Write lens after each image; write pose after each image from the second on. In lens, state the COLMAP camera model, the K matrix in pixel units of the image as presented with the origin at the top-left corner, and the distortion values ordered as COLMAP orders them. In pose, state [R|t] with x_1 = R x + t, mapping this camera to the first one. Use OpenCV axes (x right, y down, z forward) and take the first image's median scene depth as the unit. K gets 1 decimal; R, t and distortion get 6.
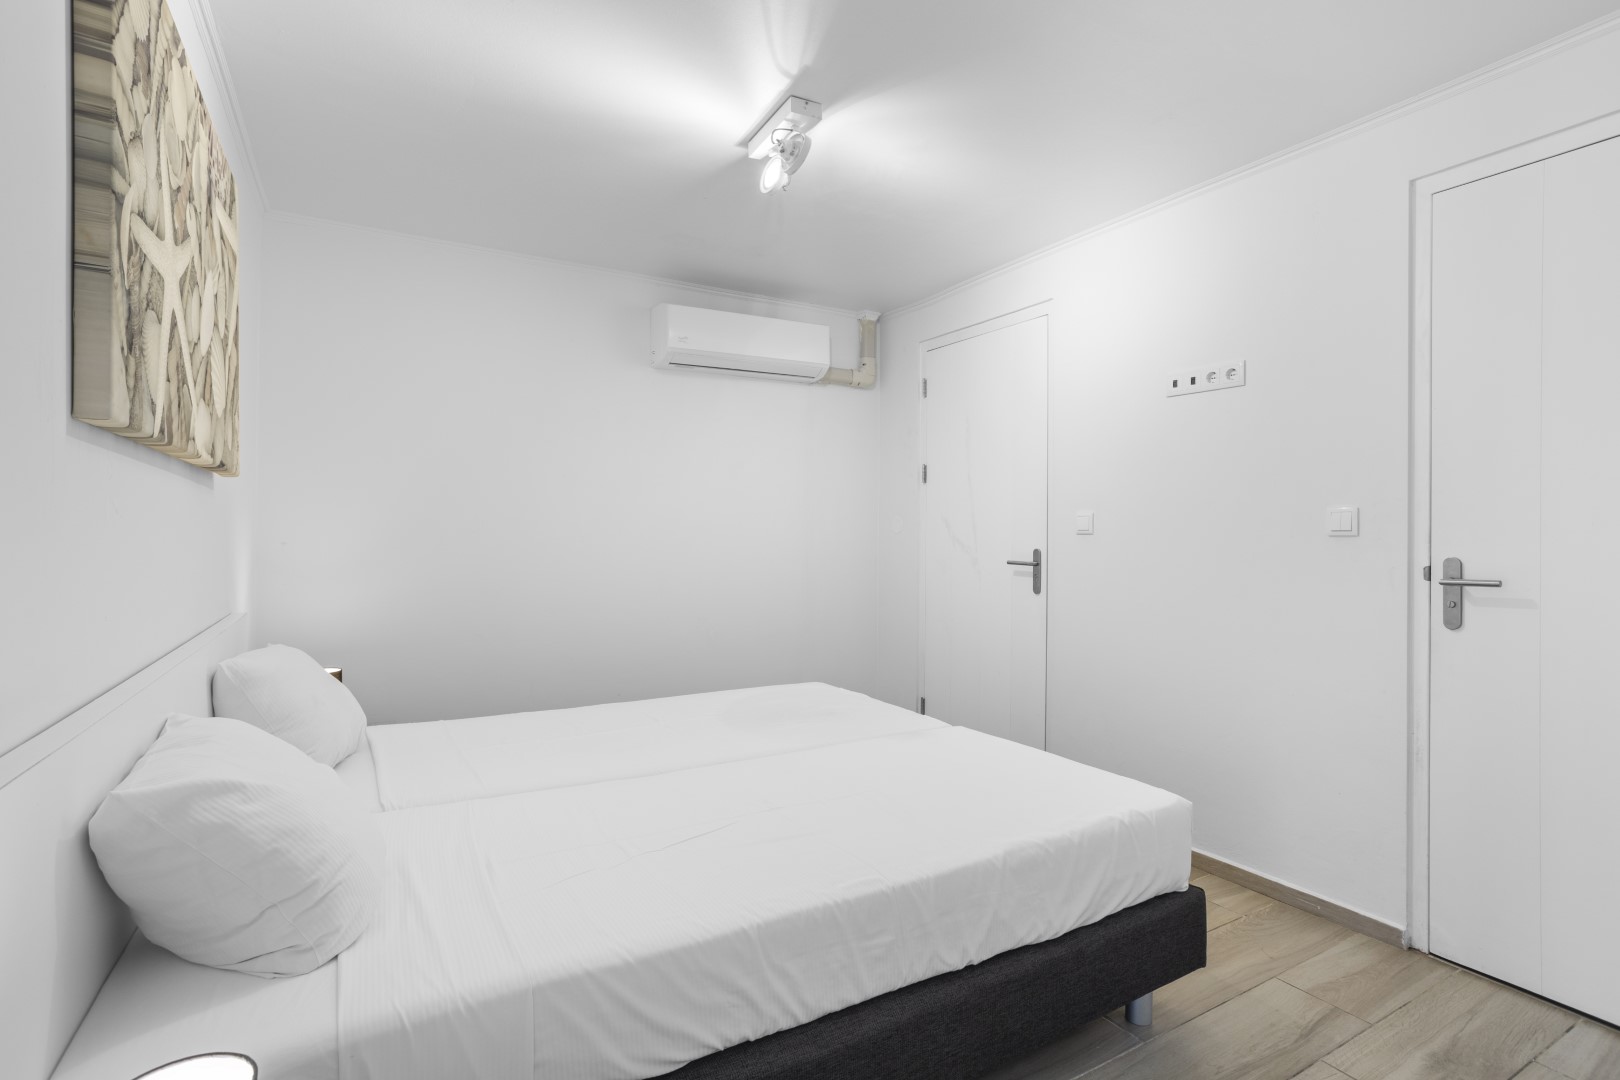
lens RADIAL K [[767.2, 0, 810.0], [0, 767.2, 540.0], [0, 0, 1]] dist [-0.040198, 0.015529]
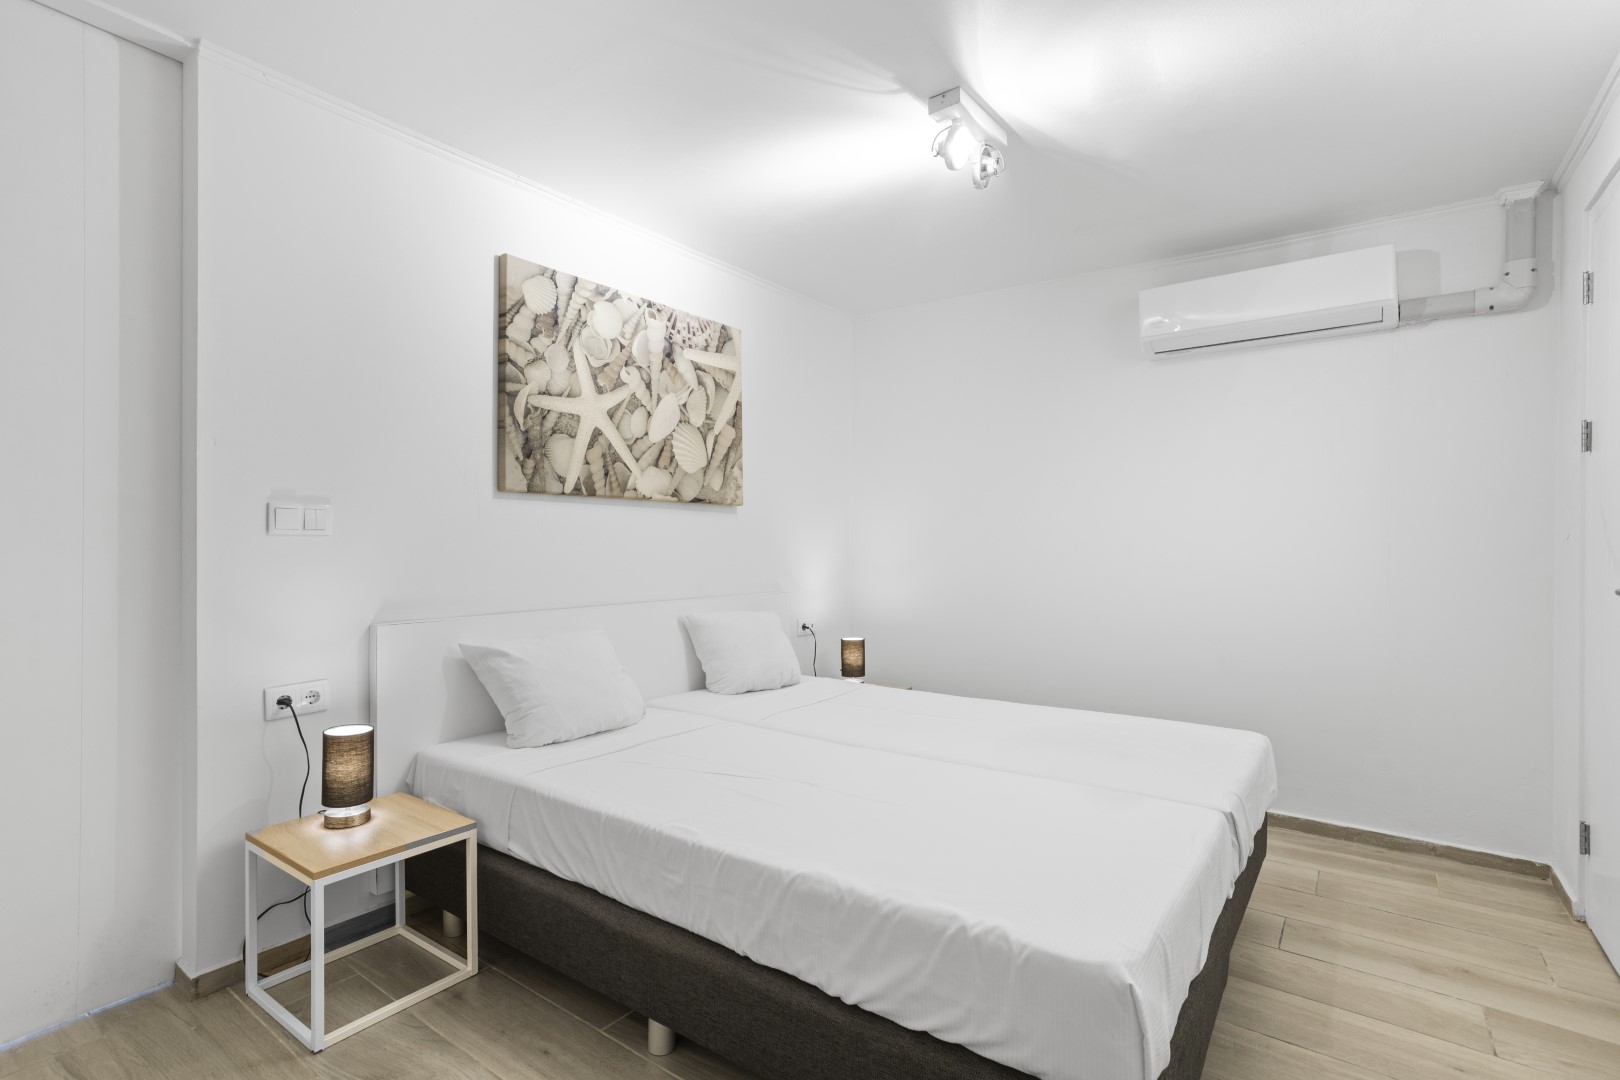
lens RADIAL K [[767.2, 0, 810.0], [0, 767.2, 540.0], [0, 0, 1]] dist [-0.040198, 0.015529]
pose [[0.414438, -0.000073, -0.910078, 1.175912], [-0.008077, 0.999960, -0.003758, -0.003058], [0.910042, 0.008908, 0.414421, 0.638988]]
